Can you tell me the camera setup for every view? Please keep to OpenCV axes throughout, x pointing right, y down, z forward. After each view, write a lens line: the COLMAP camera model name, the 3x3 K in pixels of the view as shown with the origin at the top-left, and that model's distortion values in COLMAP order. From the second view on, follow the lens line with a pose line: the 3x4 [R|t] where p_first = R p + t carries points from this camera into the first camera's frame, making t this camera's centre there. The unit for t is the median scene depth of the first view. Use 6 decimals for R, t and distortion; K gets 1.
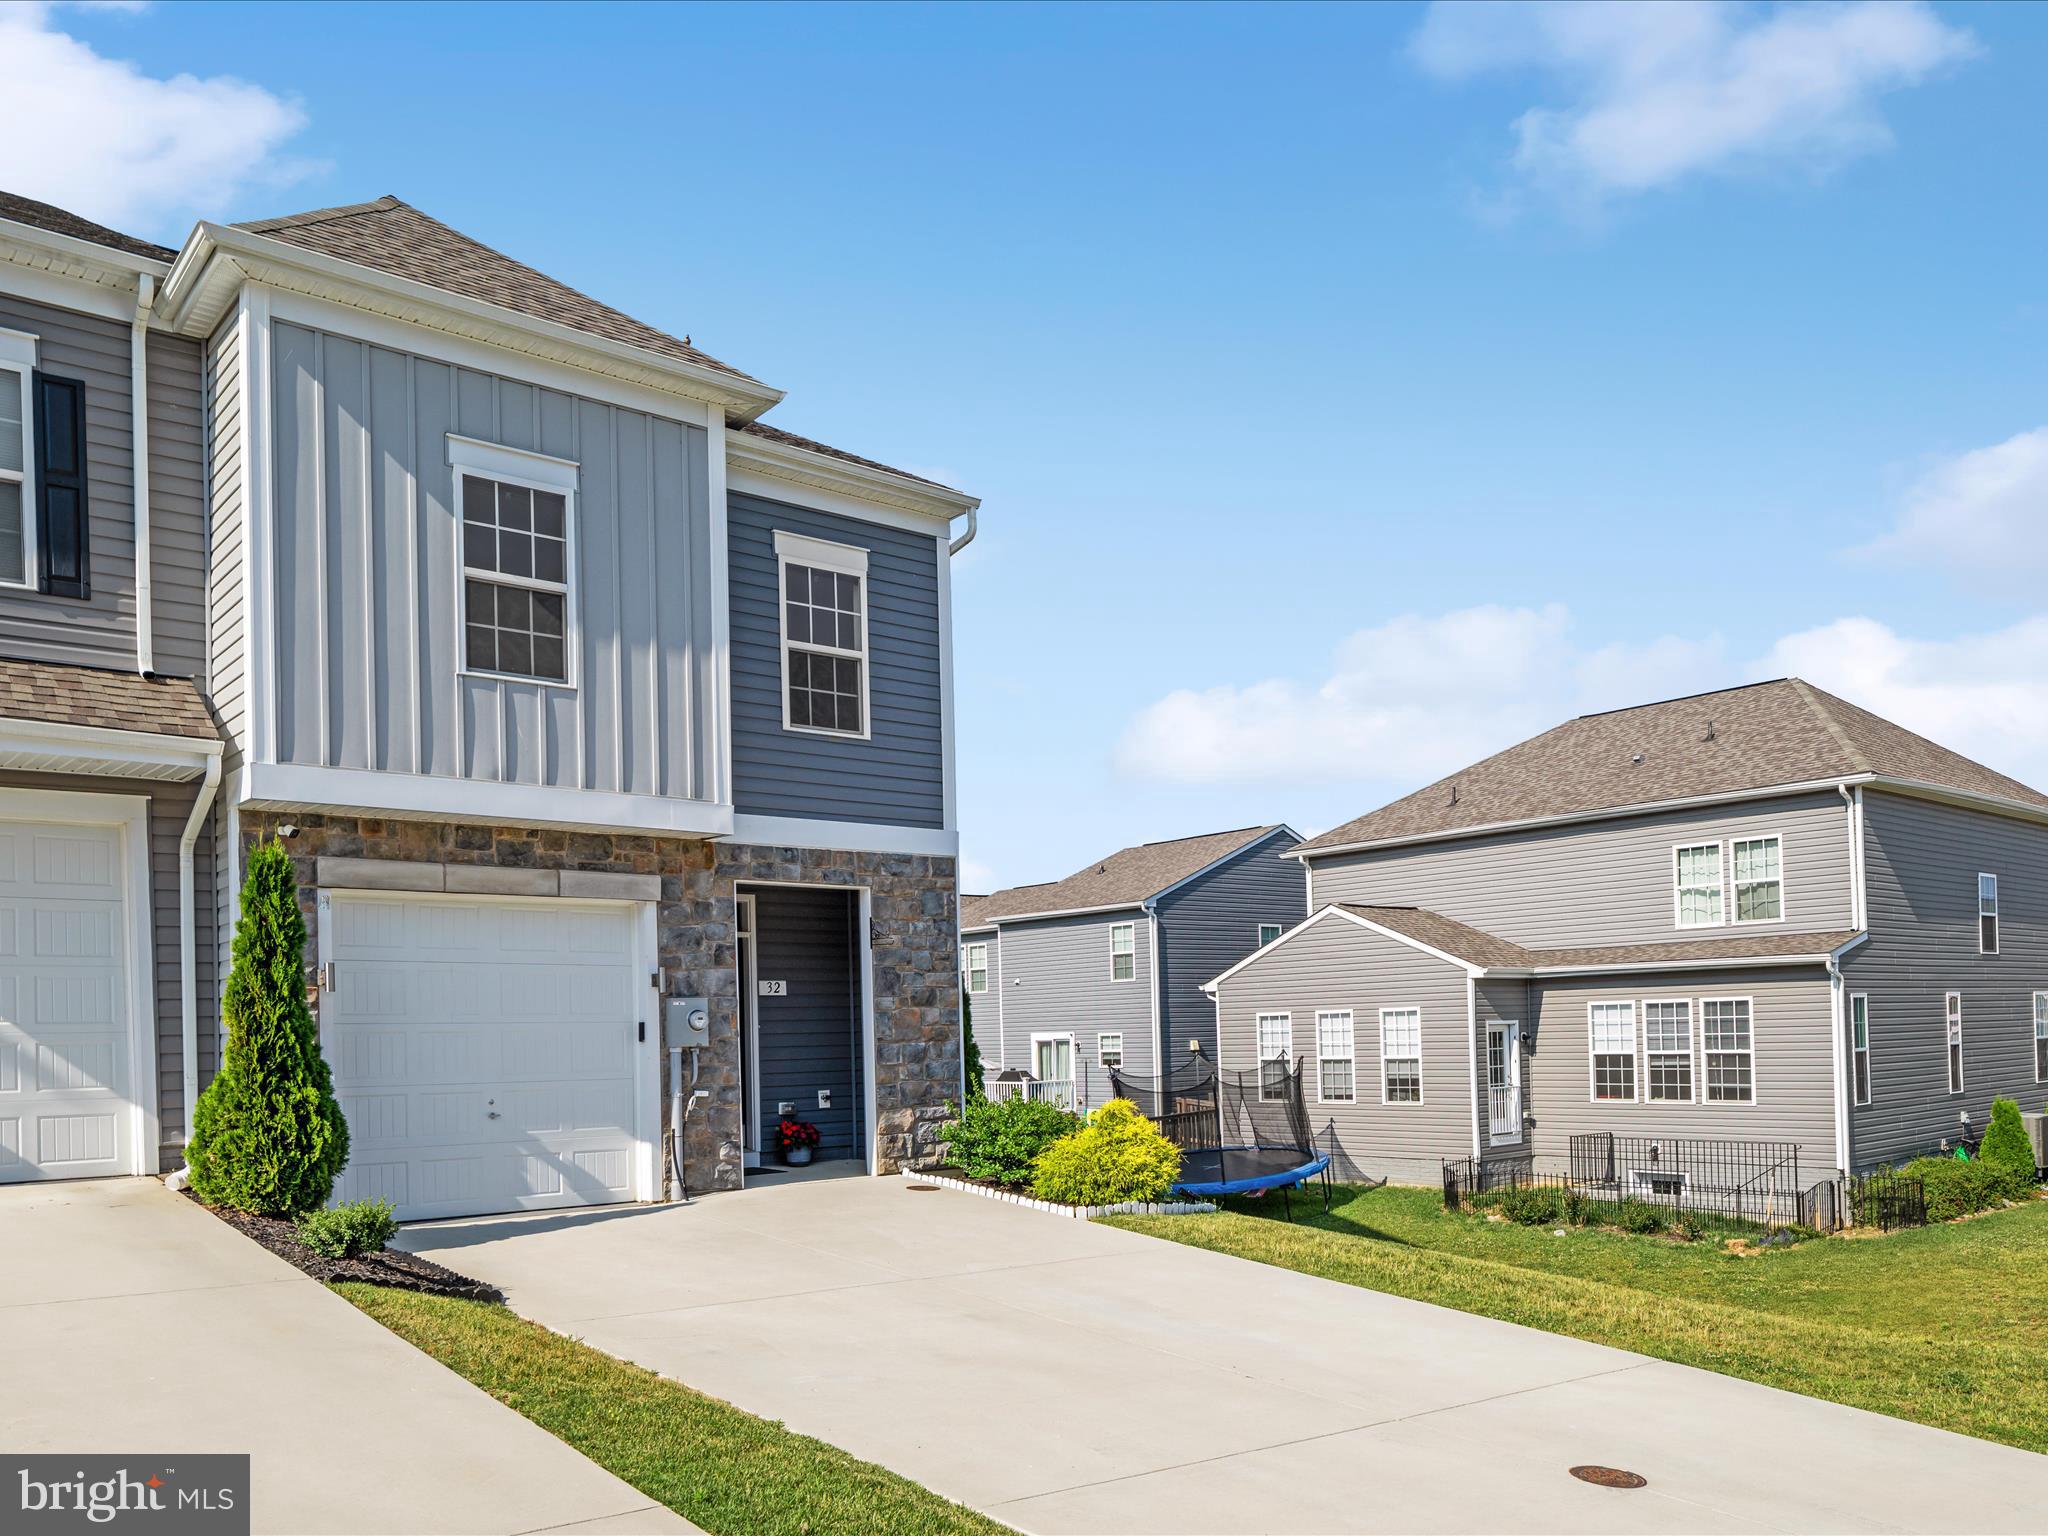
lens RADIAL K [[1554.8, 0, 1025.5], [0, 1554.8, 1007.6], [0, 0, 1]] dist [-0.001927, -0.005224]
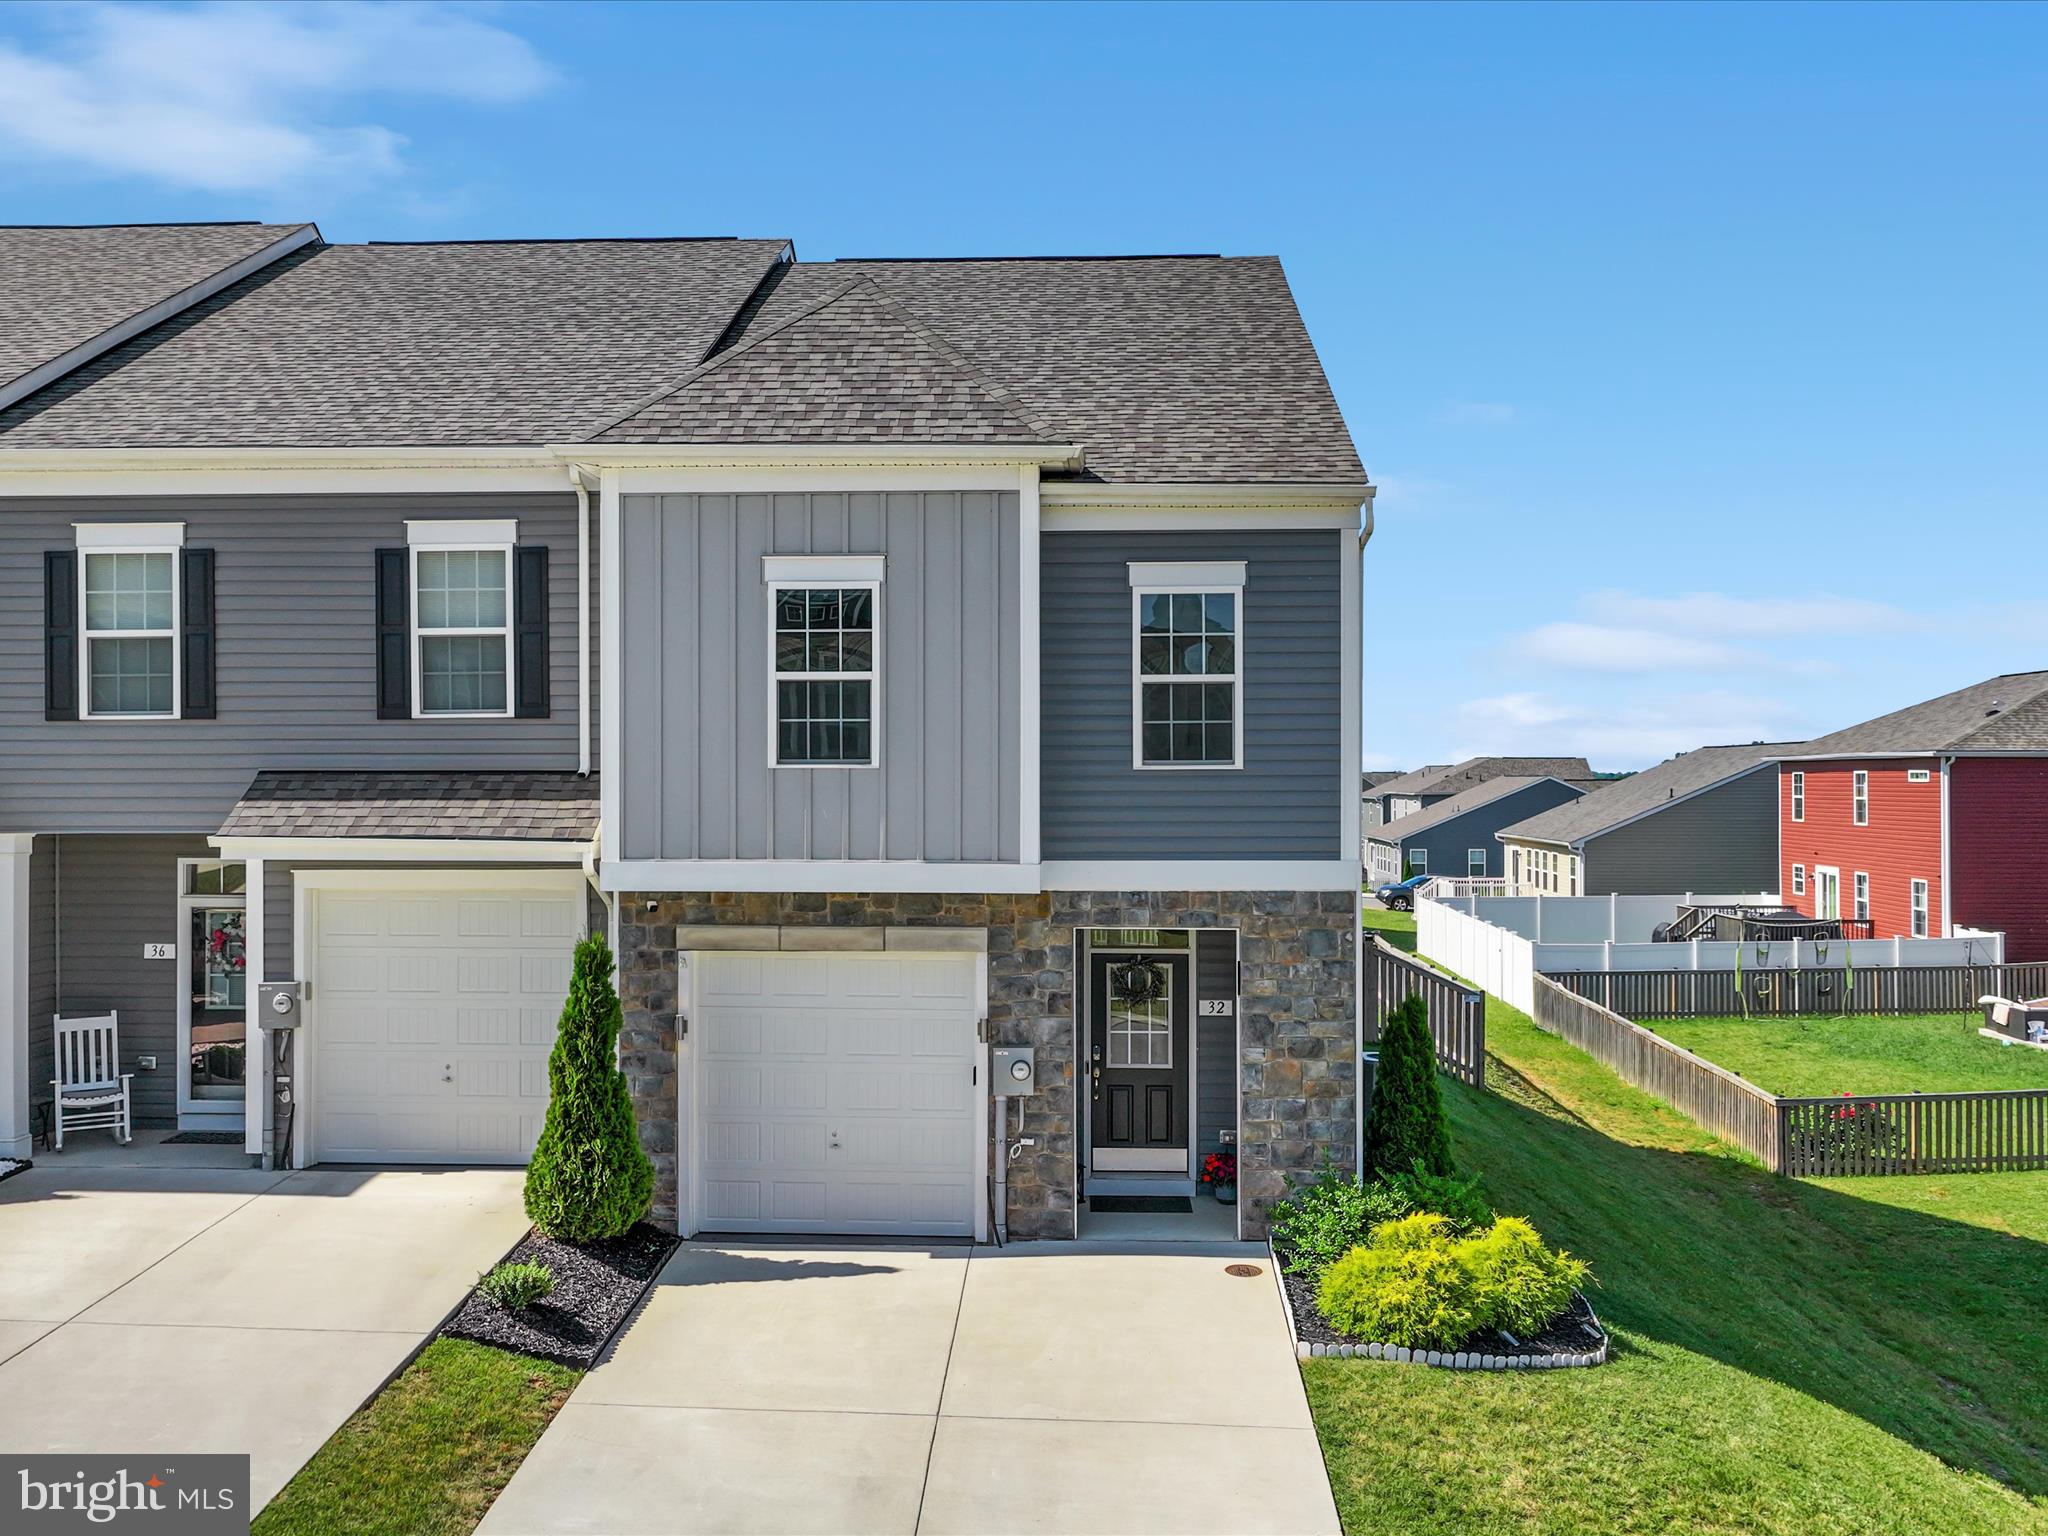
lens RADIAL K [[1934.4, 0, 1036.2], [0, 1934.4, 765.9], [0, 0, 1]] dist [0.015350, -0.012504]
pose [[0.740163, 0.021795, -0.672074, 0.600963], [-0.008122, 0.999691, 0.023474, -0.206282], [0.672378, -0.011917, 0.740112, 0.067796]]
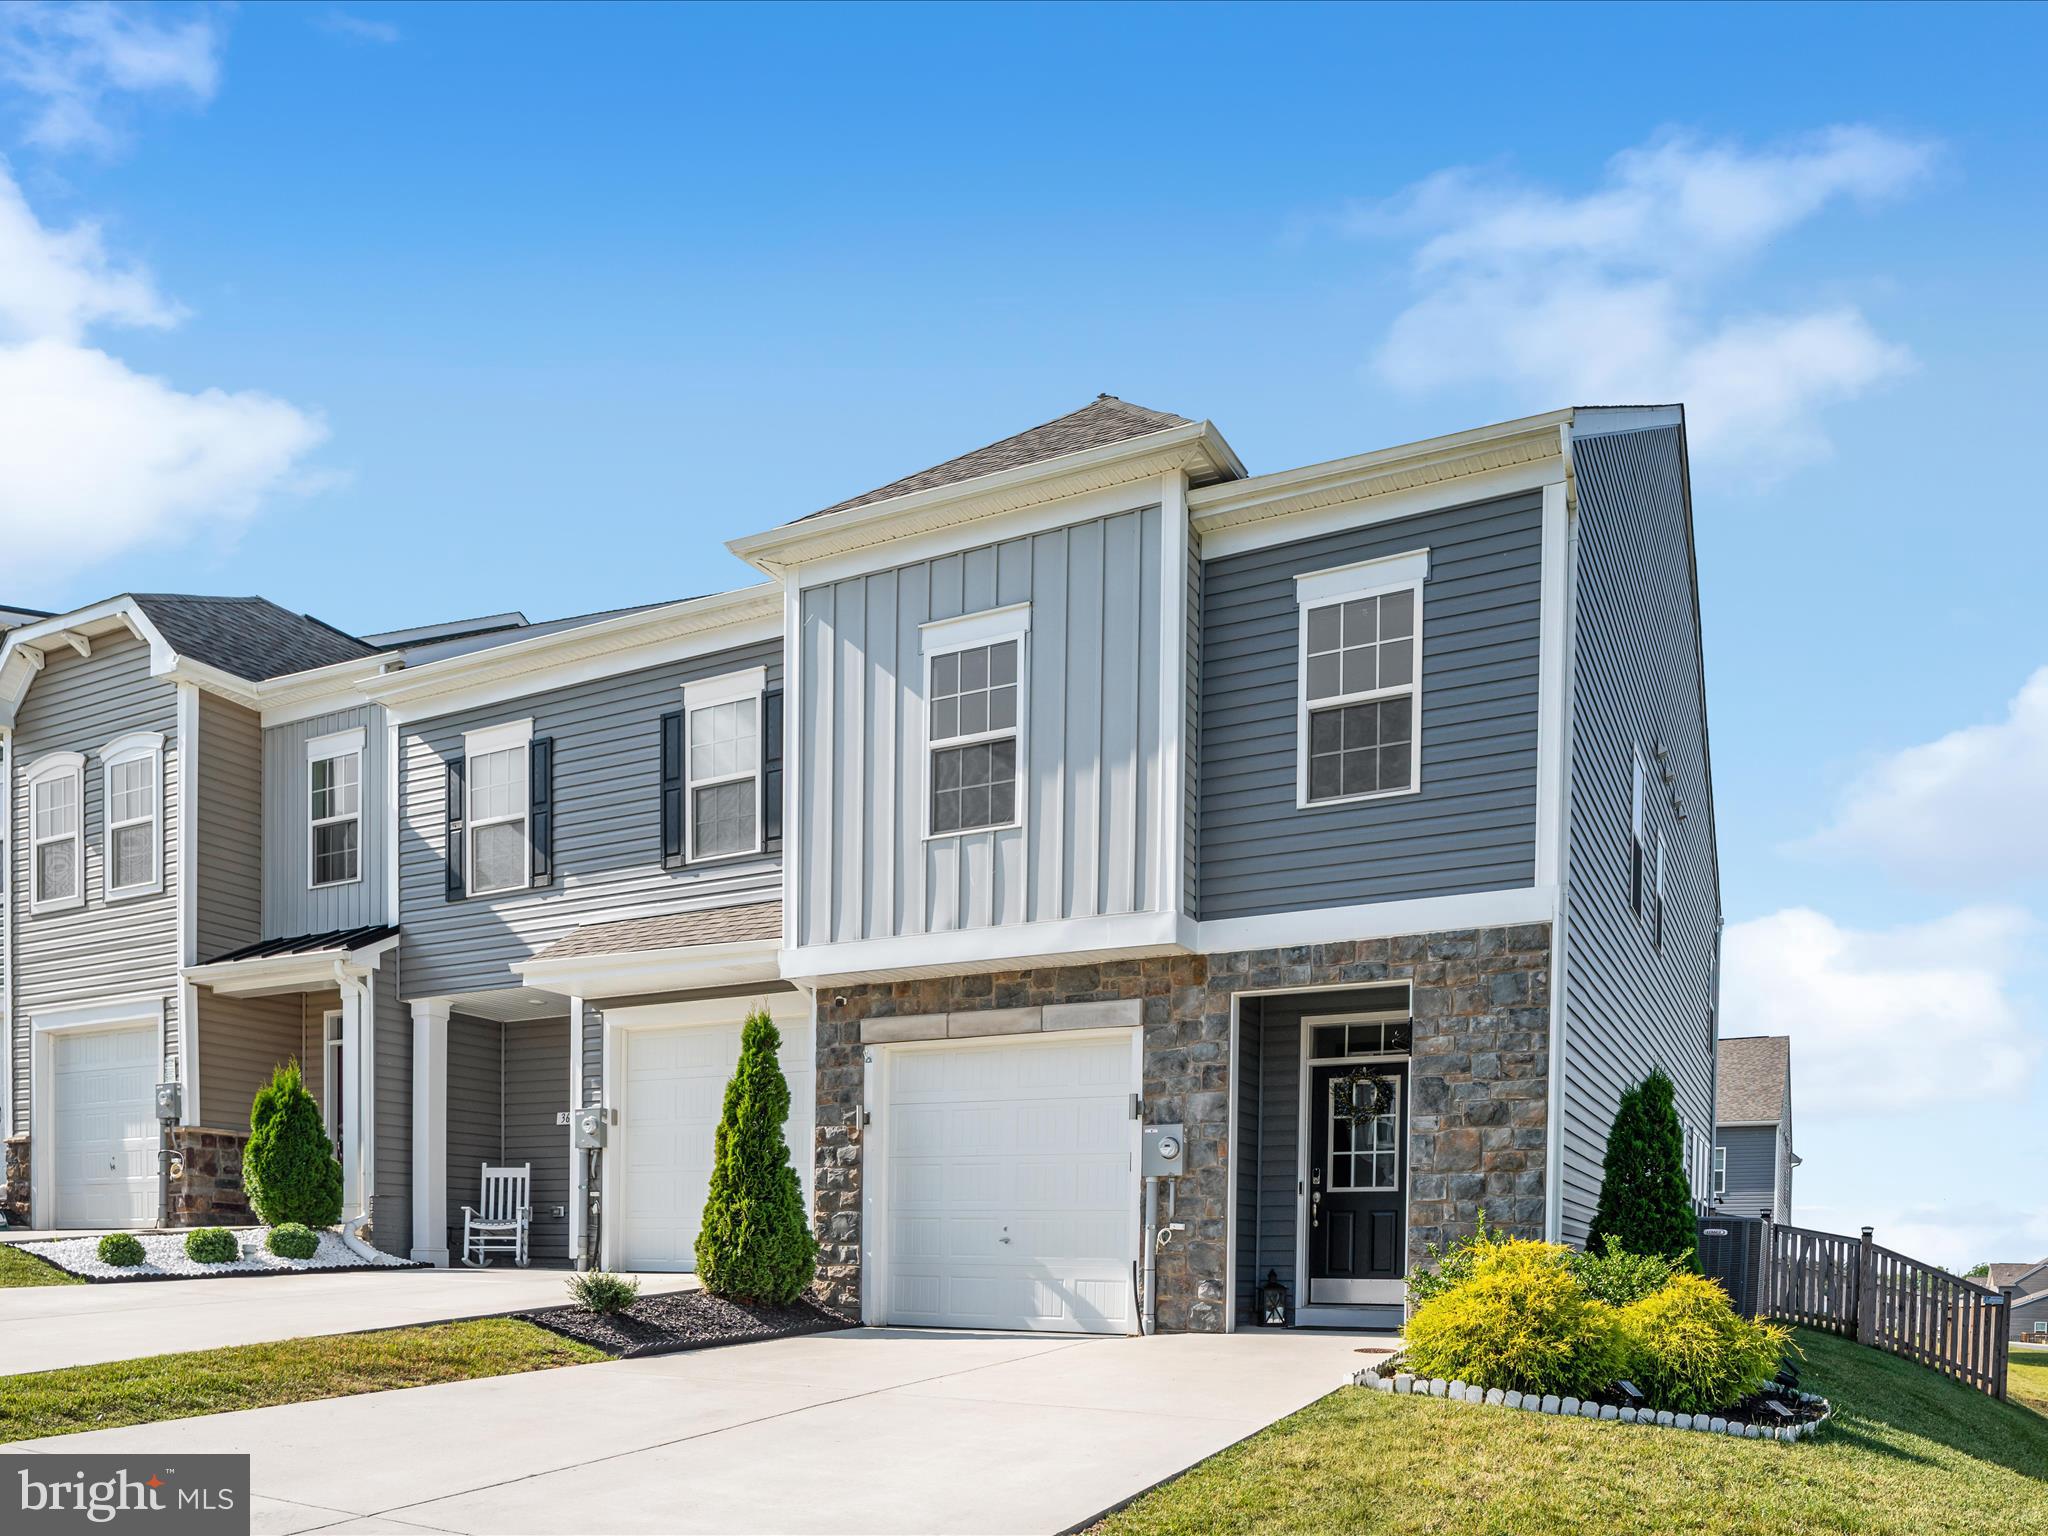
lens RADIAL K [[1563.2, 0, 1021.4], [0, 1563.2, 1327.7], [0, 0, 1]] dist [-0.003674, -0.006436]
pose [[0.374201, 0.055936, -0.925659, 0.598394], [-0.008143, 0.998339, 0.057036, 0.059468], [0.927312, -0.013805, 0.374035, 0.523708]]
